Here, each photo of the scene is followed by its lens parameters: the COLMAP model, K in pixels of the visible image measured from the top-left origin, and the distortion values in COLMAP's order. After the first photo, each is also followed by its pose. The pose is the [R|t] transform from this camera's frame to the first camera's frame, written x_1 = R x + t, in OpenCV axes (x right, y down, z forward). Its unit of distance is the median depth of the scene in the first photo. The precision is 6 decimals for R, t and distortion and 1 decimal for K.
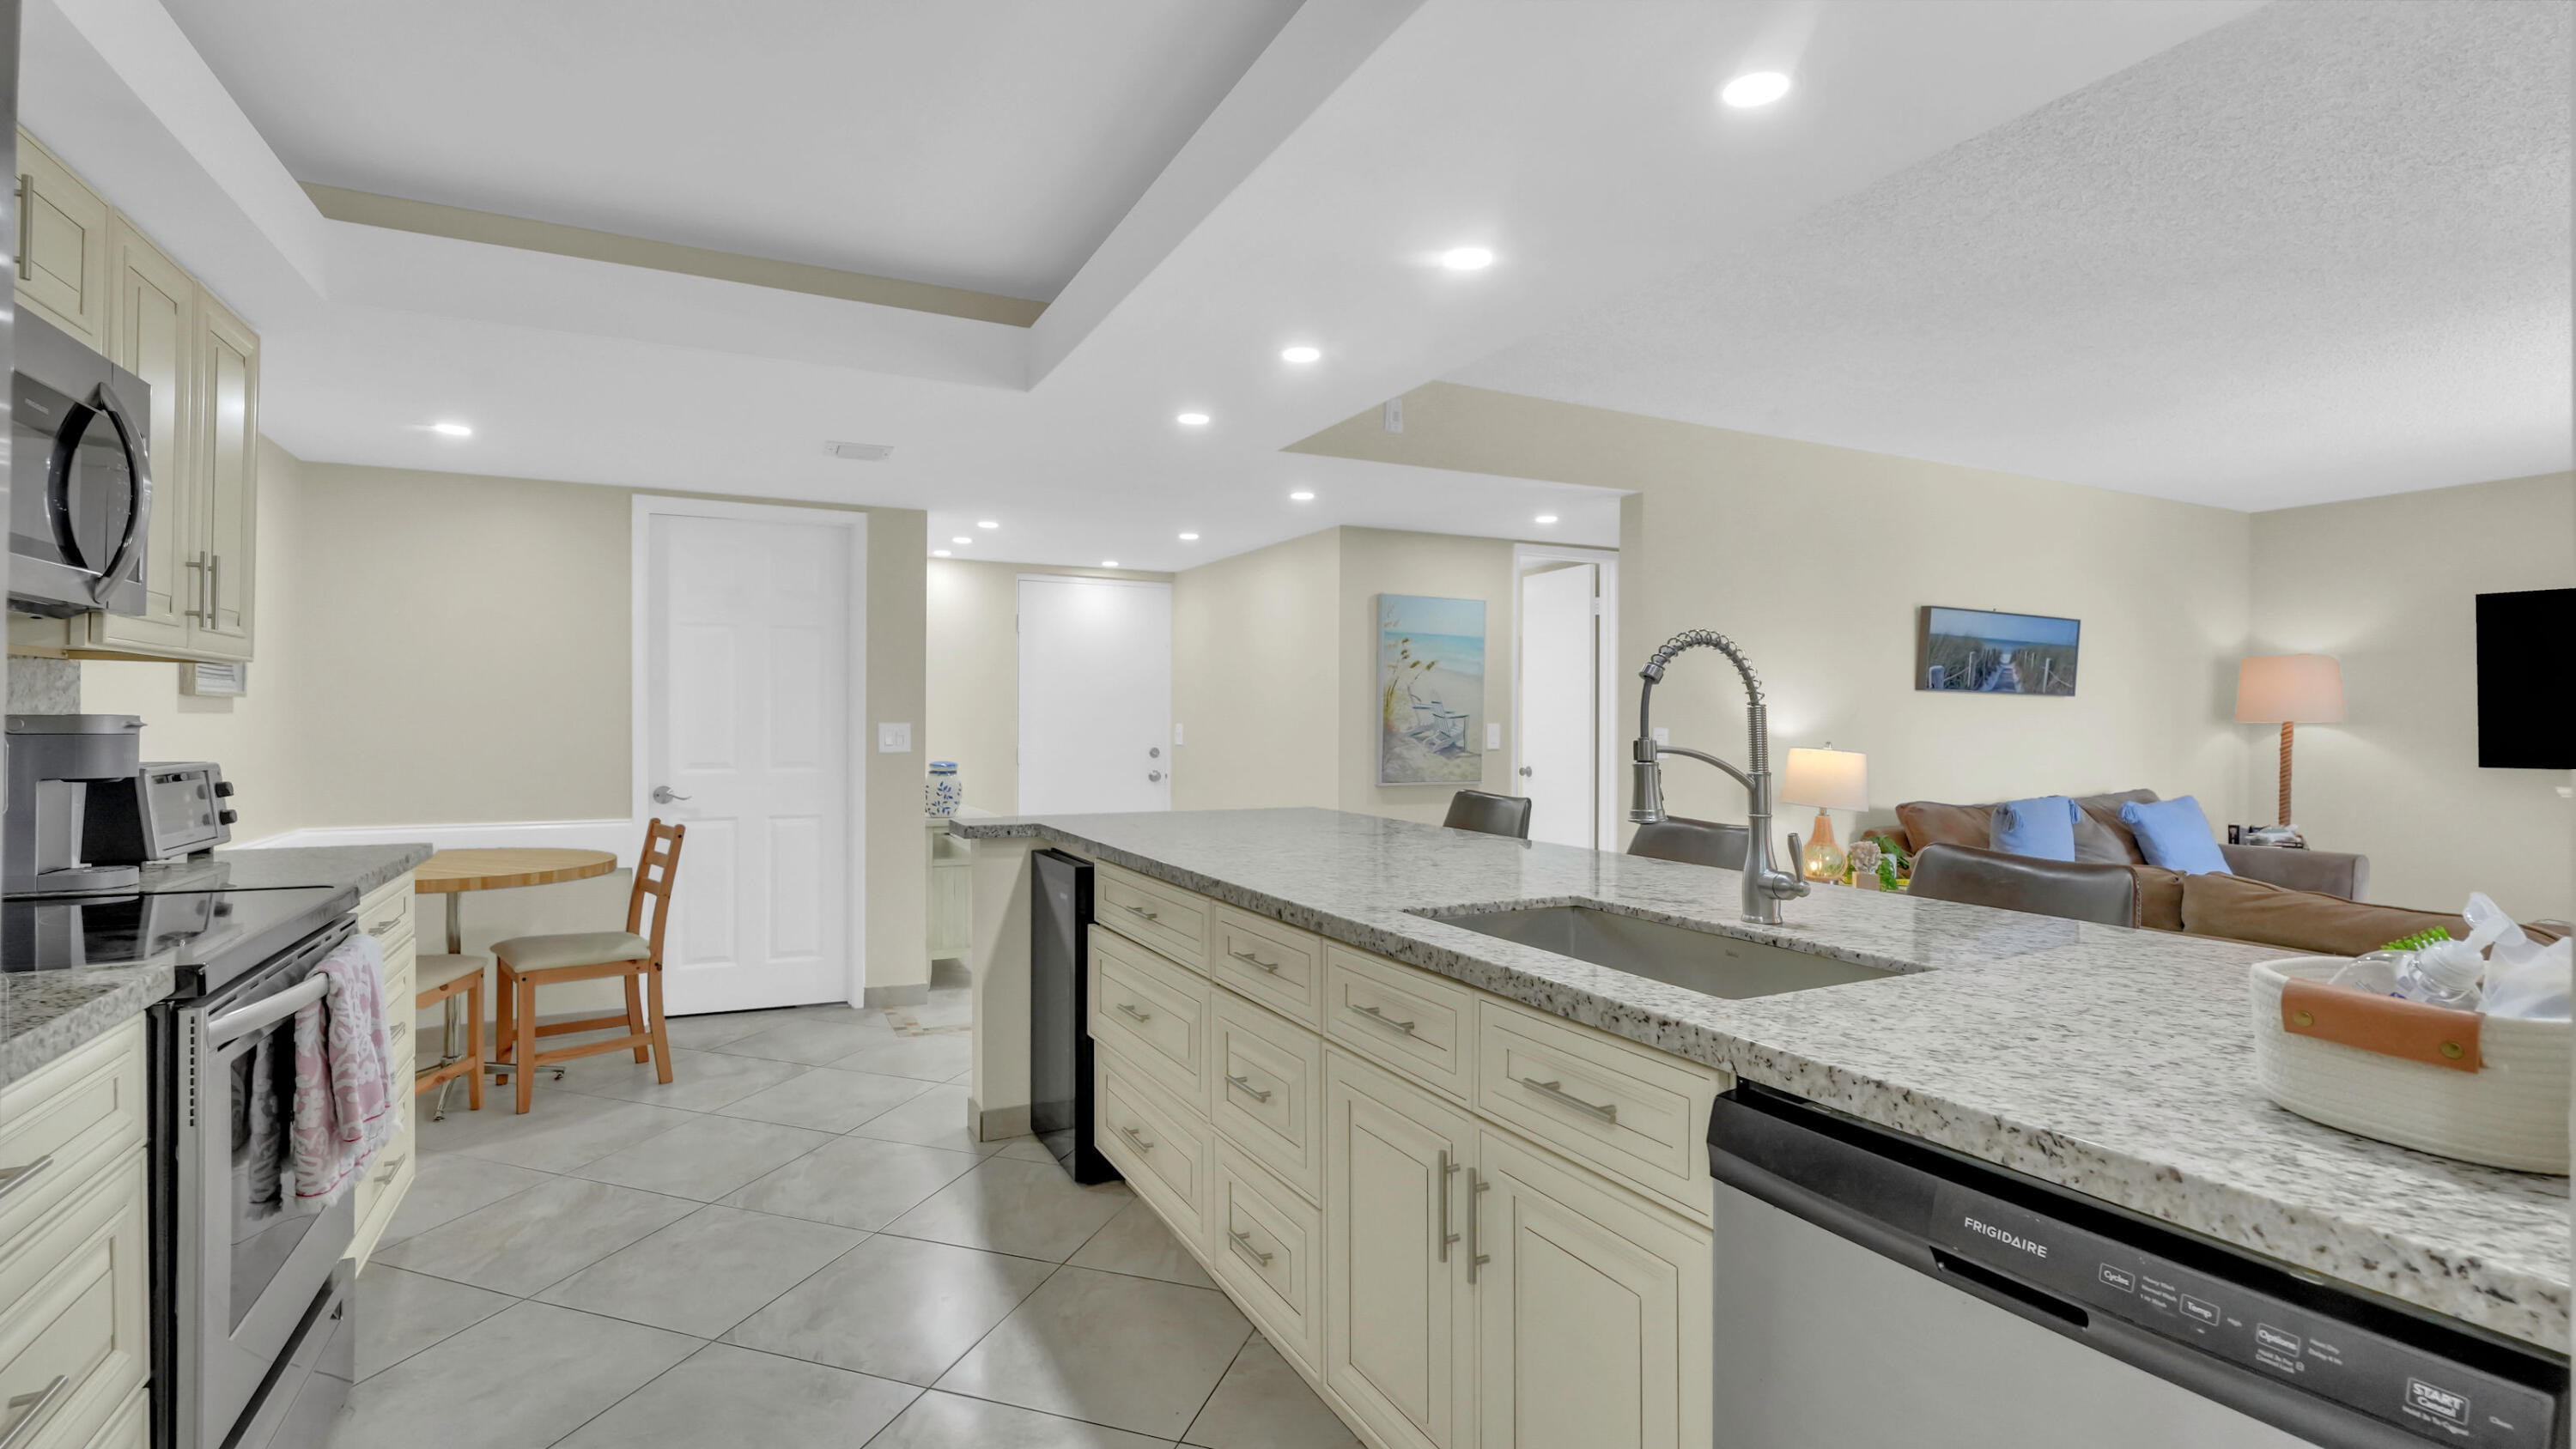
lens RADIAL K [[1179.0, 0, 1289.2], [0, 1179.0, 719.8], [0, 0, 1]] dist [0.000865, -0.000230]
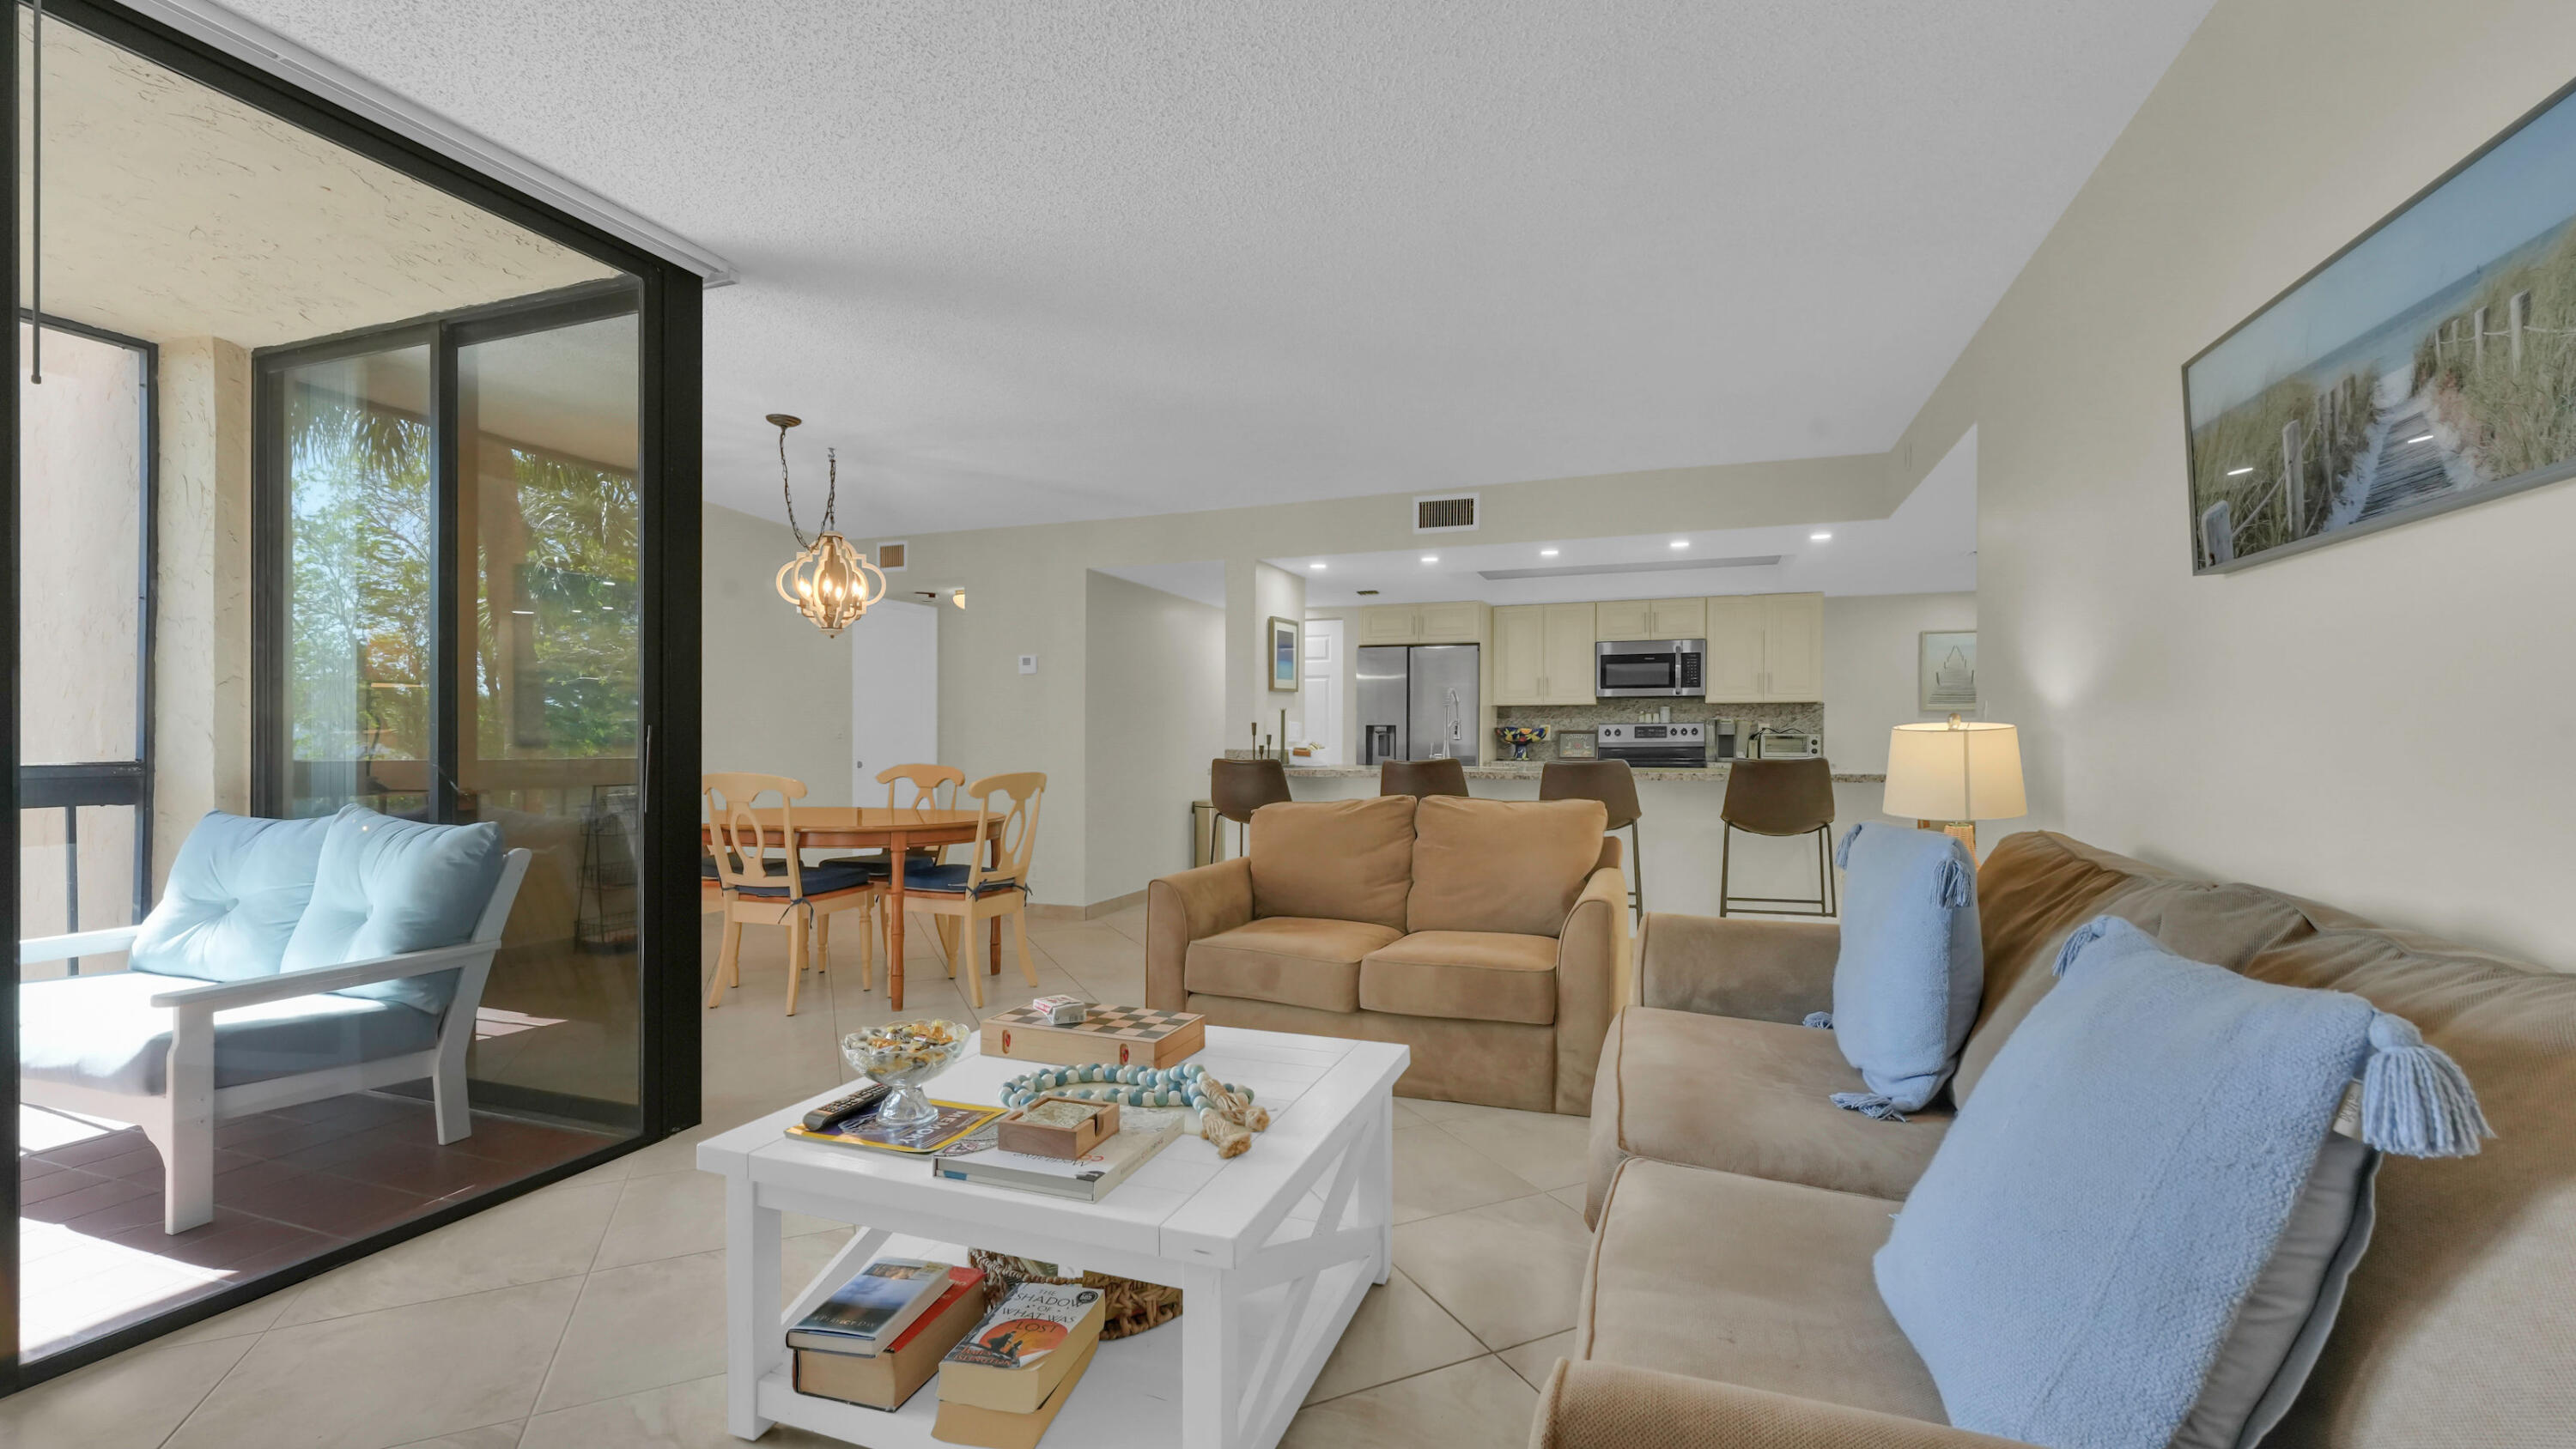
lens RADIAL K [[1057.3, 0, 1272.3], [0, 1057.3, 739.1], [0, 0, 1]] dist [0.001938, 0.000046]
pose [[-0.744823, -0.002948, -0.667256, 0.946426], [-0.002247, 0.999996, -0.001909, 0.029153], [0.667258, 0.000077, -0.744826, 0.994100]]
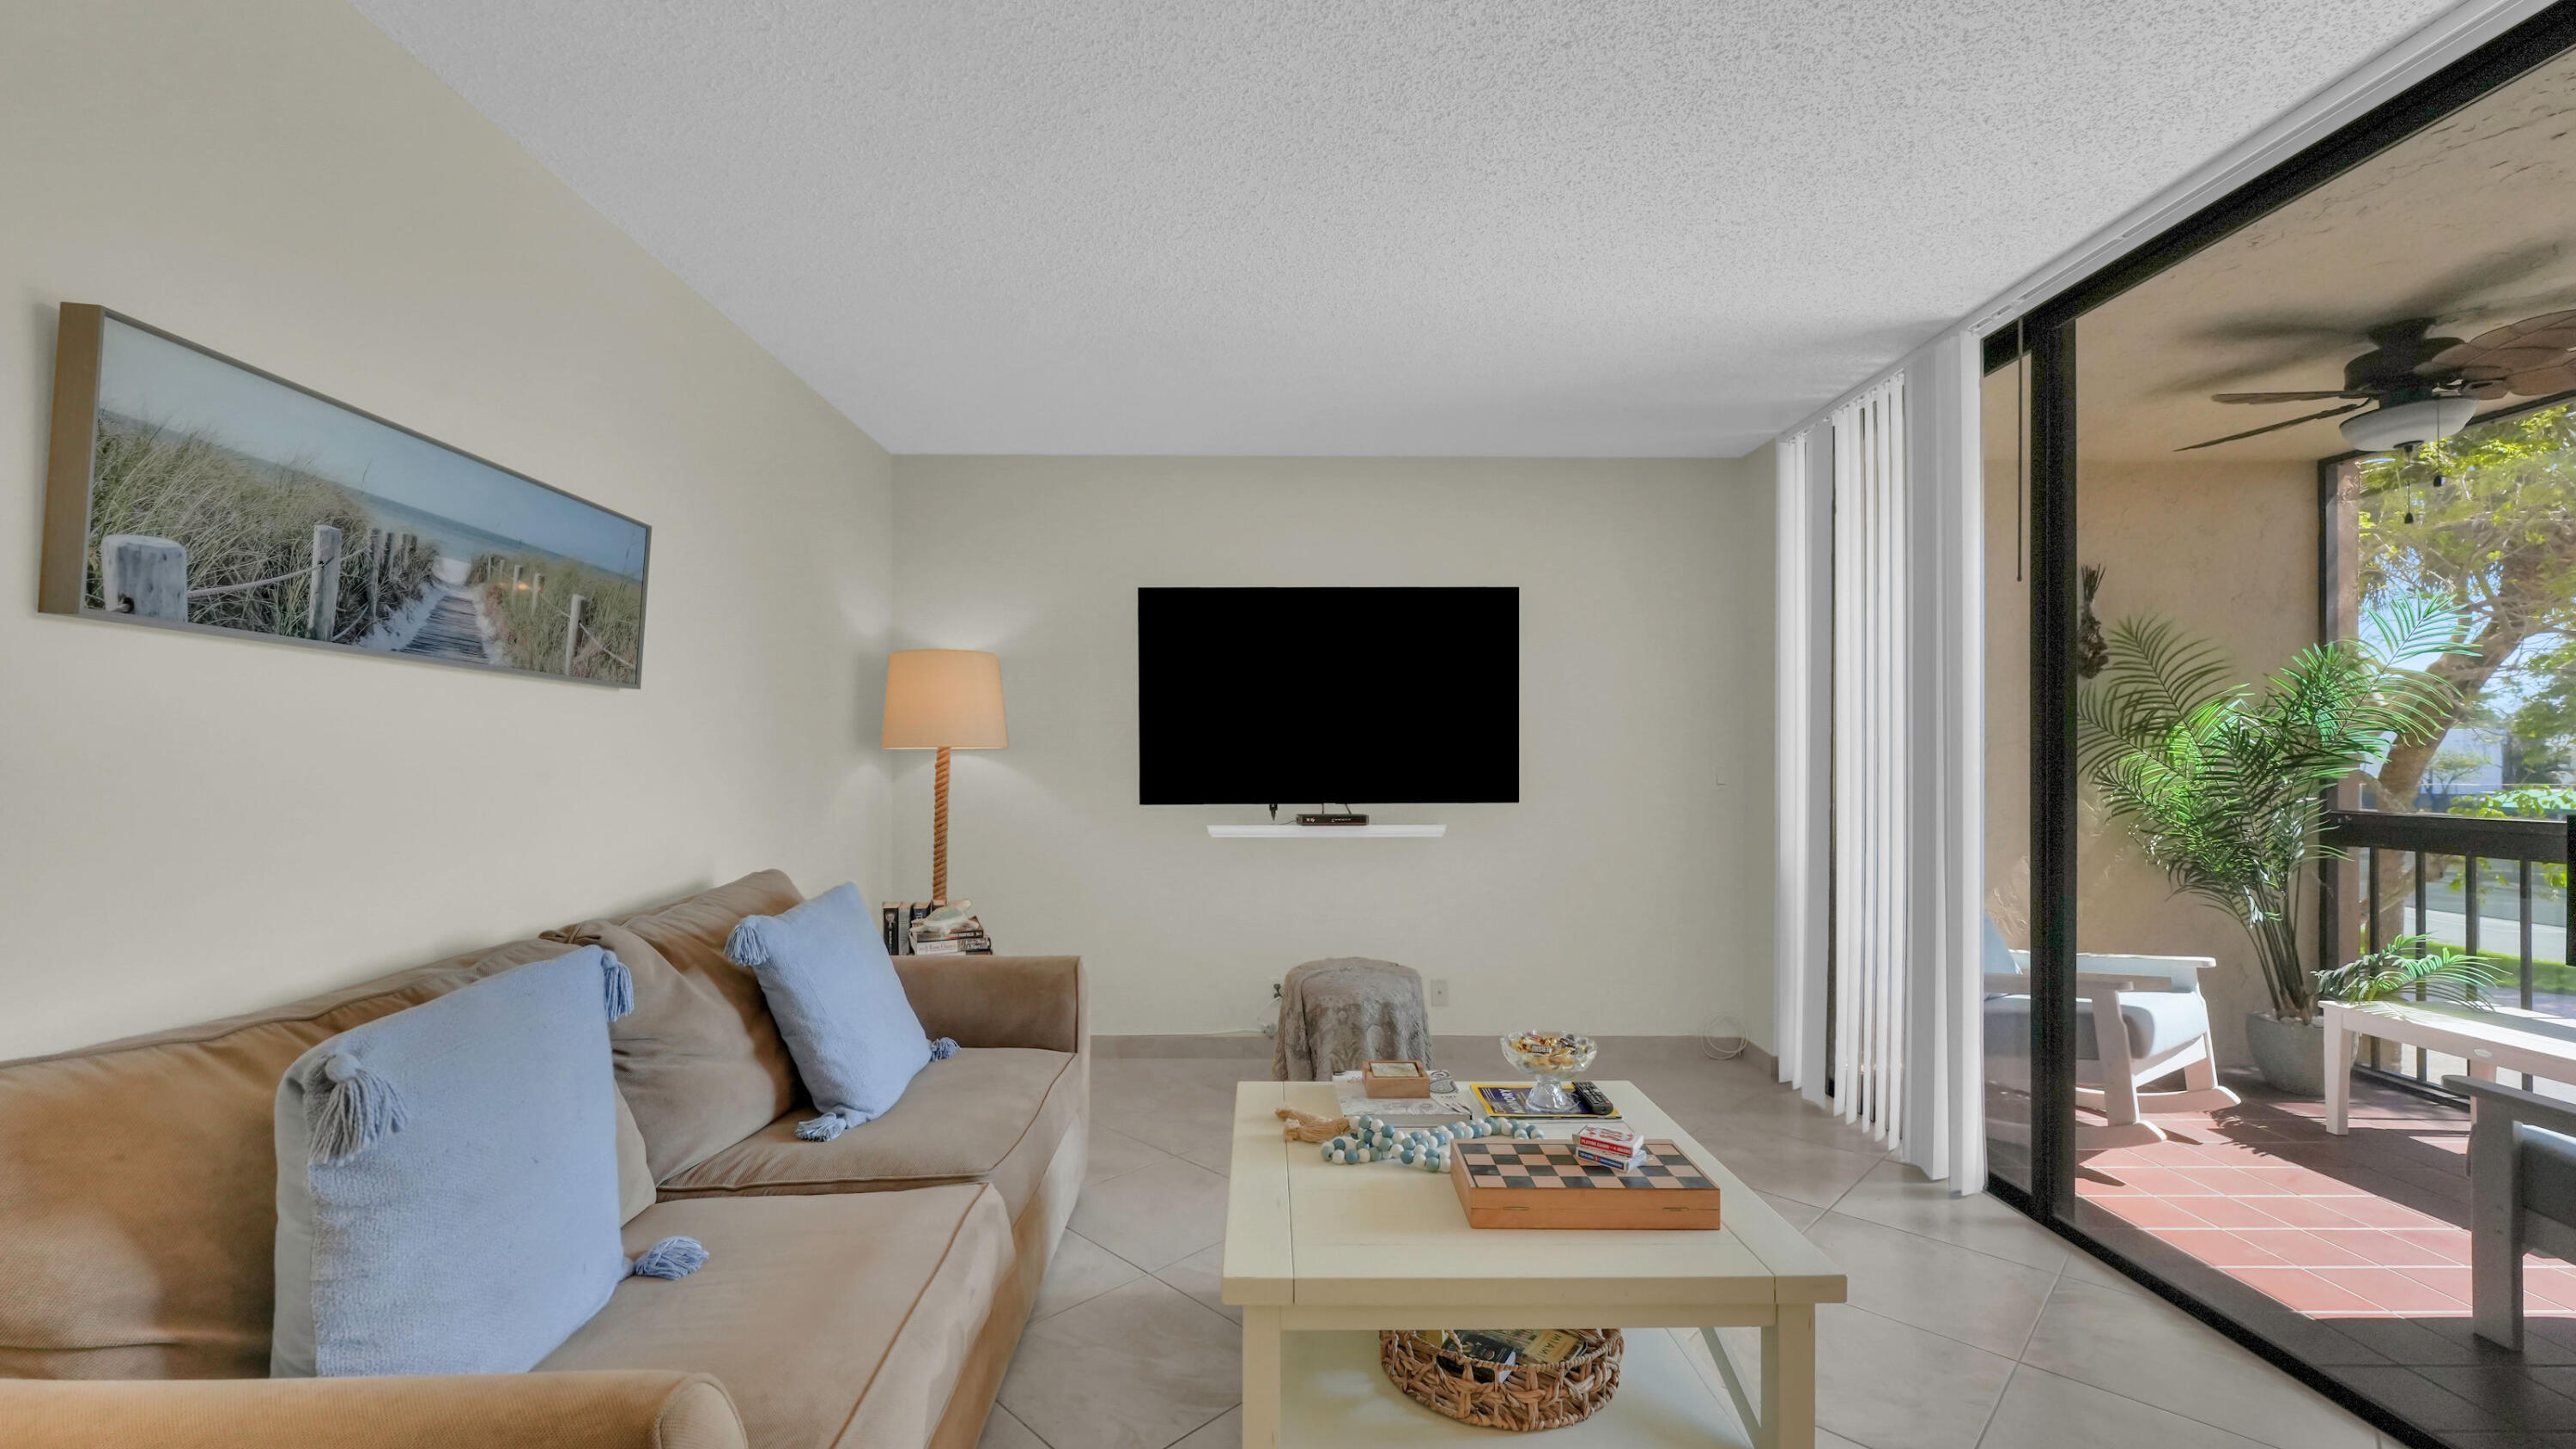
lens RADIAL K [[1038.2, 0, 1271.9], [0, 1038.2, 751.1], [0, 0, 1]] dist [-0.000760, 0.000306]
pose [[0.449023, 0.003476, 0.893514, 0.422966], [-0.001208, 0.999994, -0.003283, 0.006185], [-0.893520, 0.000395, 0.449024, 0.608664]]
